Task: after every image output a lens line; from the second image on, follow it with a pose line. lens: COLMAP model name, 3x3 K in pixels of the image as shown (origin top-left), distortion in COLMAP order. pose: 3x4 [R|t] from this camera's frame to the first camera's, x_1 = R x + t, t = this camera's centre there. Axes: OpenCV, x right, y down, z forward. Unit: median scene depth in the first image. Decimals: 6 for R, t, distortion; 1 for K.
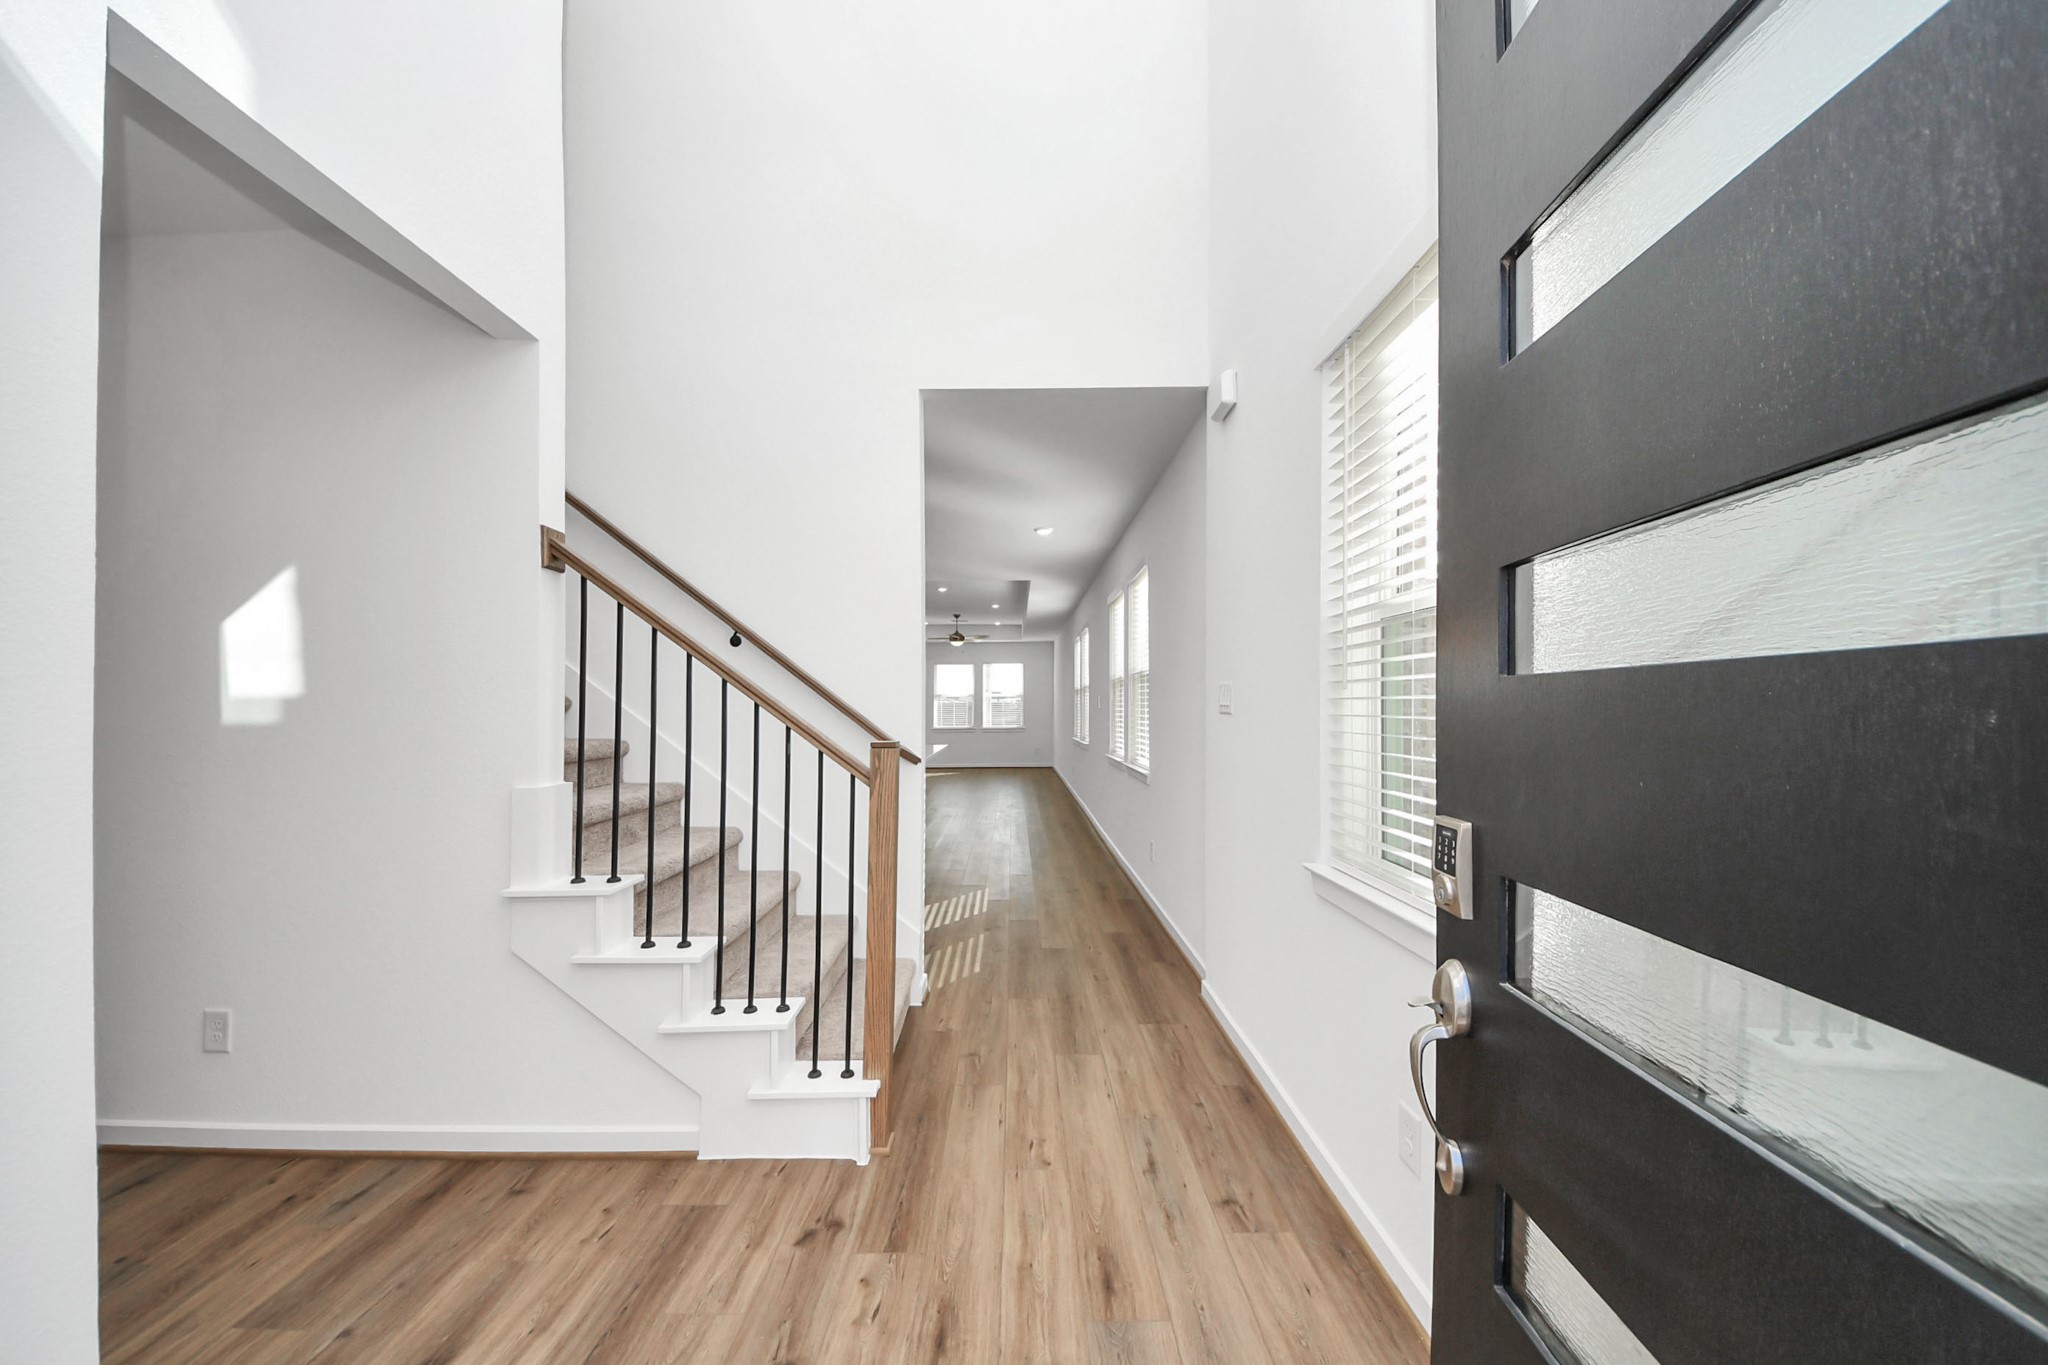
lens RADIAL K [[750.3, 0, 1024.0], [0, 750.3, 682.5], [0, 0, 1]] dist [-0.000303, -0.000157]
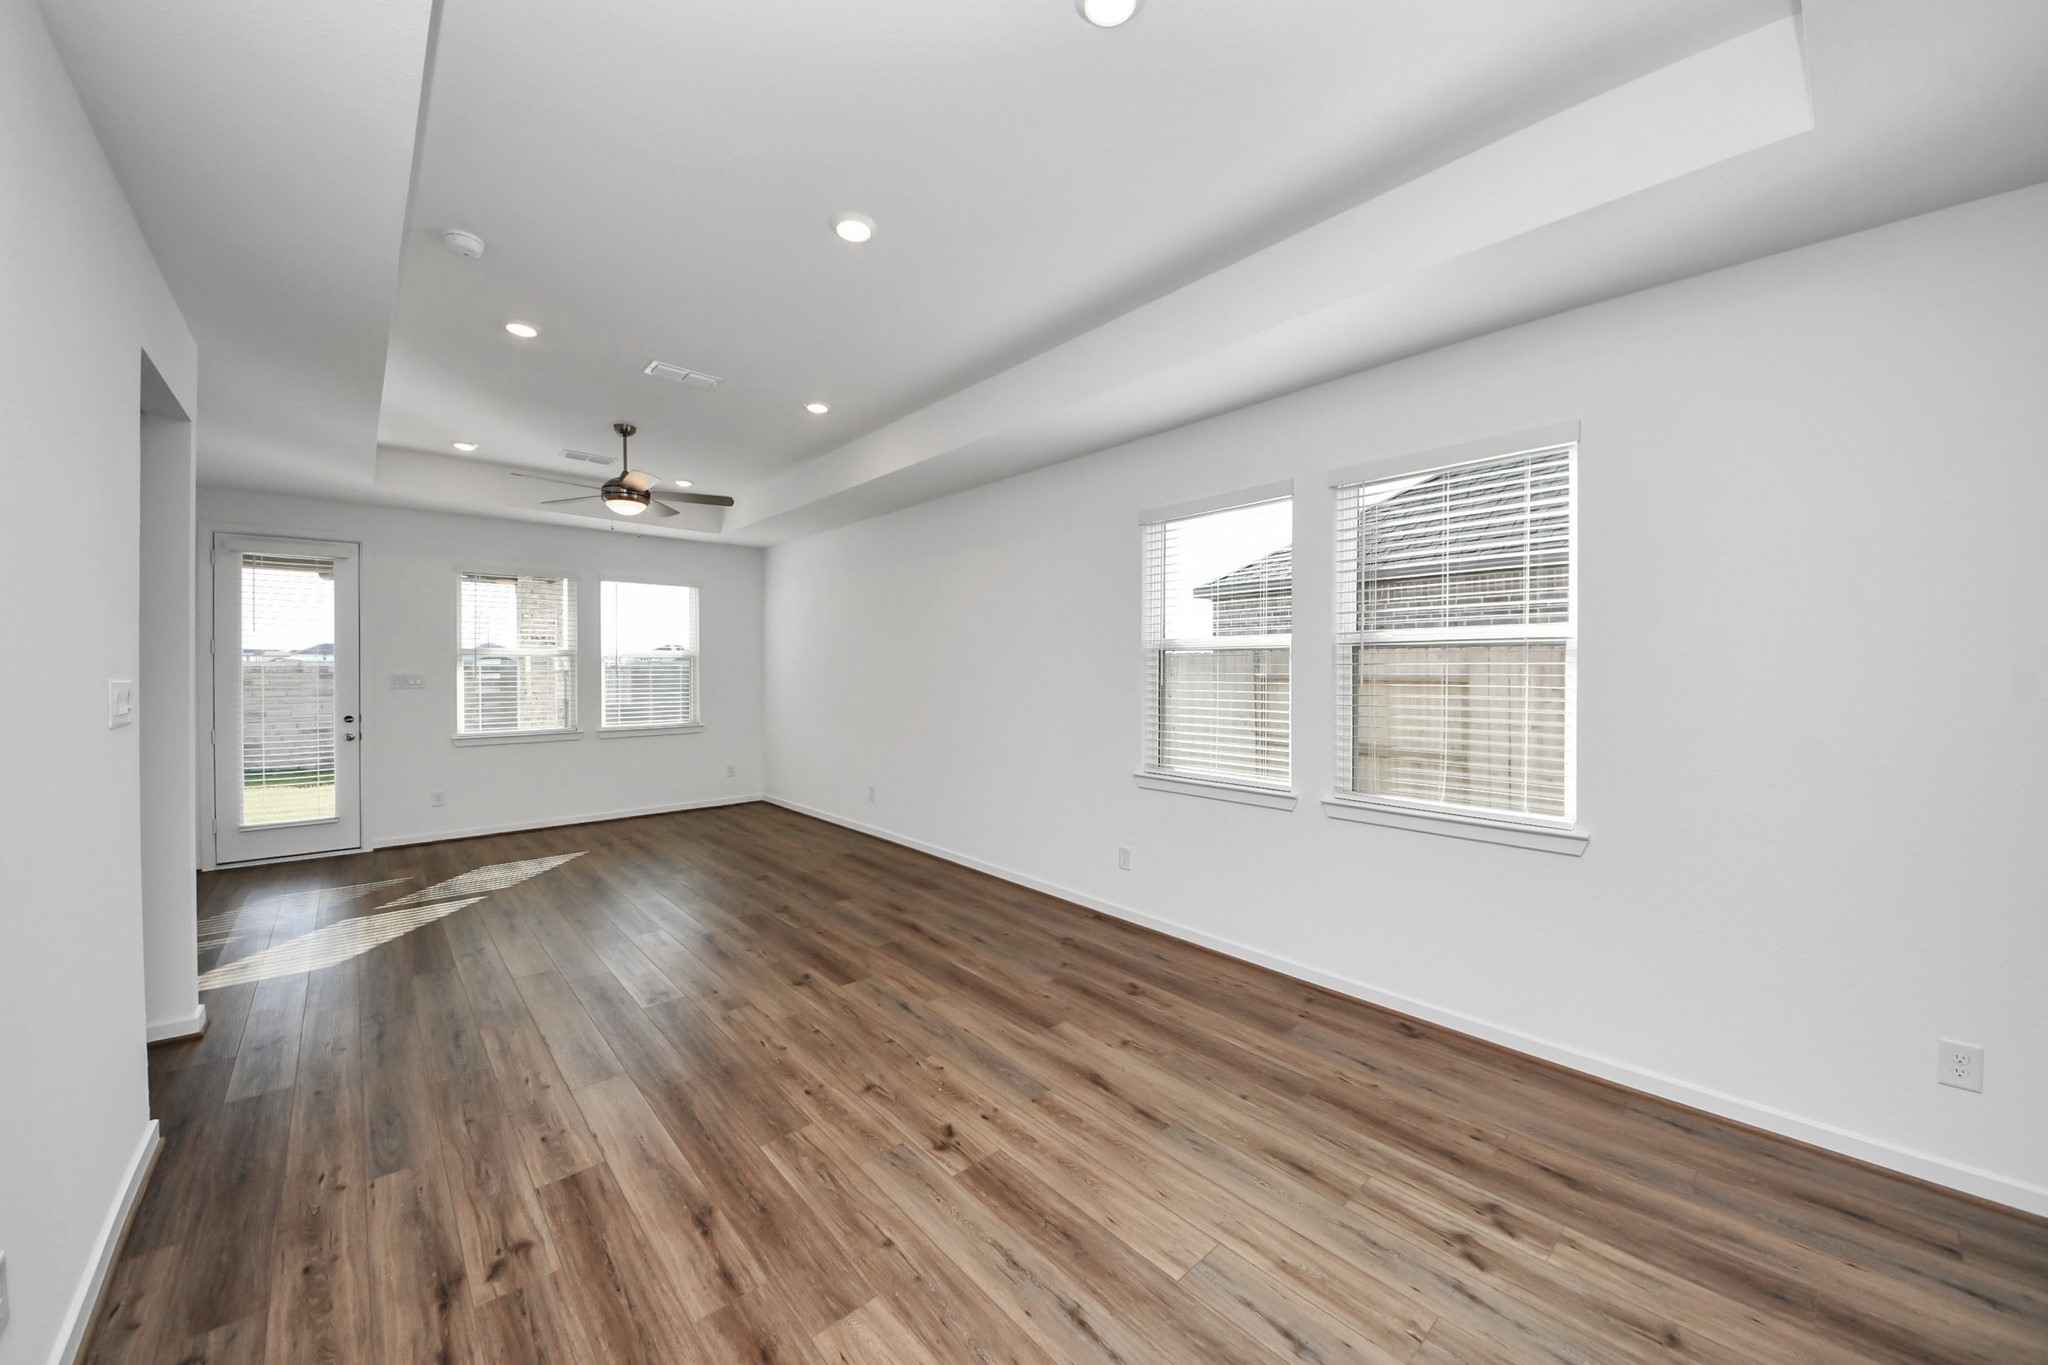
lens RADIAL K [[750.3, 0, 1024.0], [0, 750.3, 682.5], [0, 0, 1]] dist [-0.000303, -0.000157]
pose [[0.753828, -0.009105, 0.657009, -0.163048], [-0.024597, 0.998812, 0.042063, 0.009402], [-0.656611, -0.047869, 0.752708, 0.544497]]
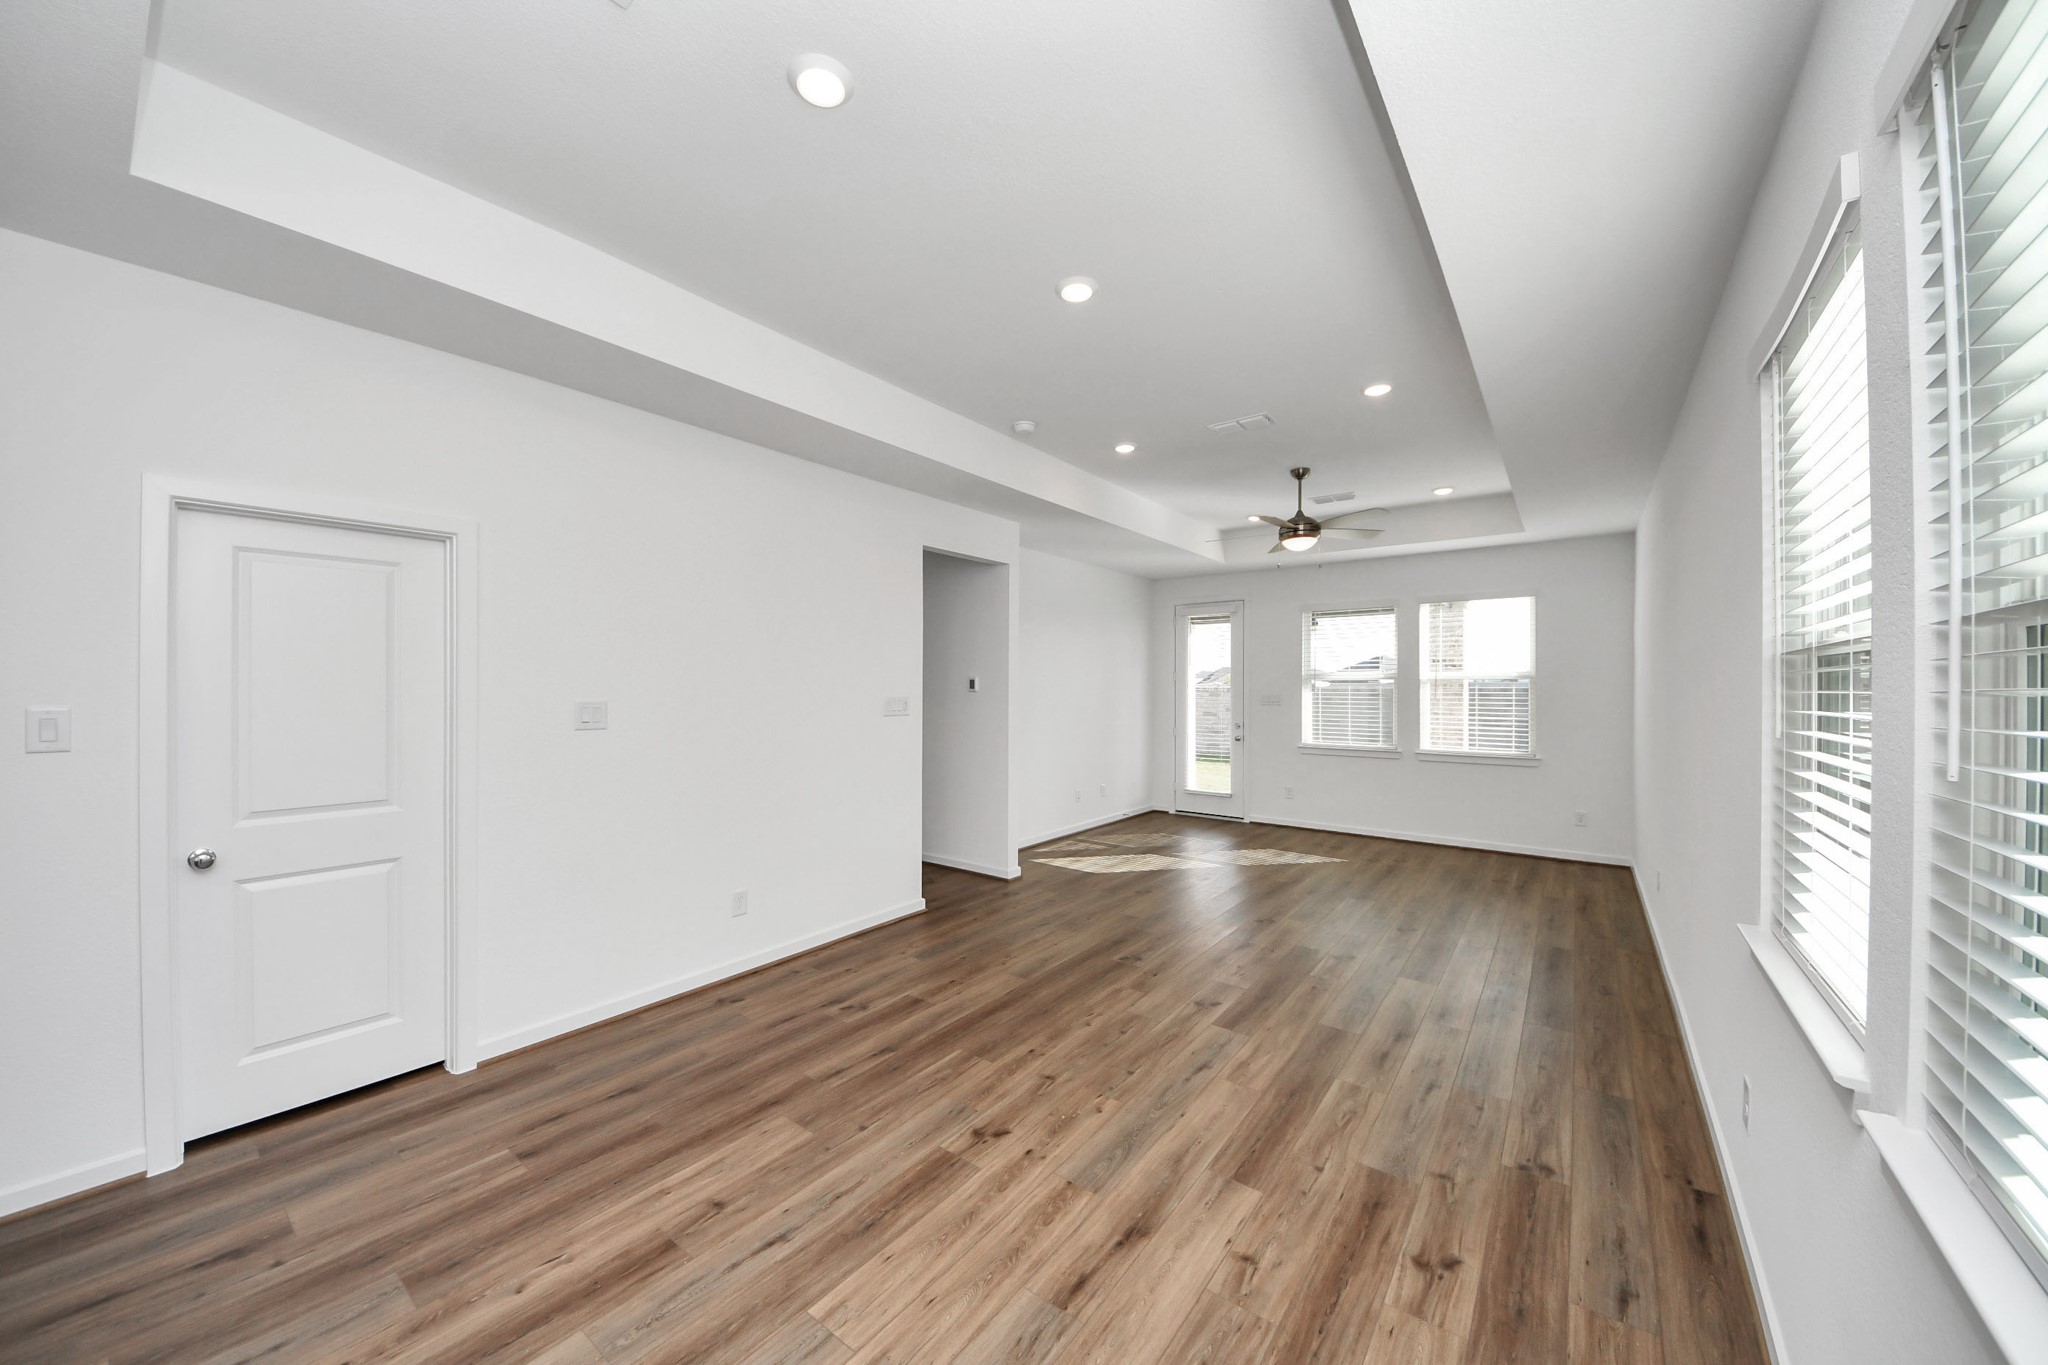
lens RADIAL K [[729.6, 0, 993.8], [0, 729.6, 678.7], [0, 0, 1]] dist [-0.000635, -0.000266]
pose [[0.772699, 0.006092, -0.634744, 0.025391], [0.010920, 0.999678, 0.022887, 0.006115], [0.634679, -0.024616, 0.772384, 0.545625]]
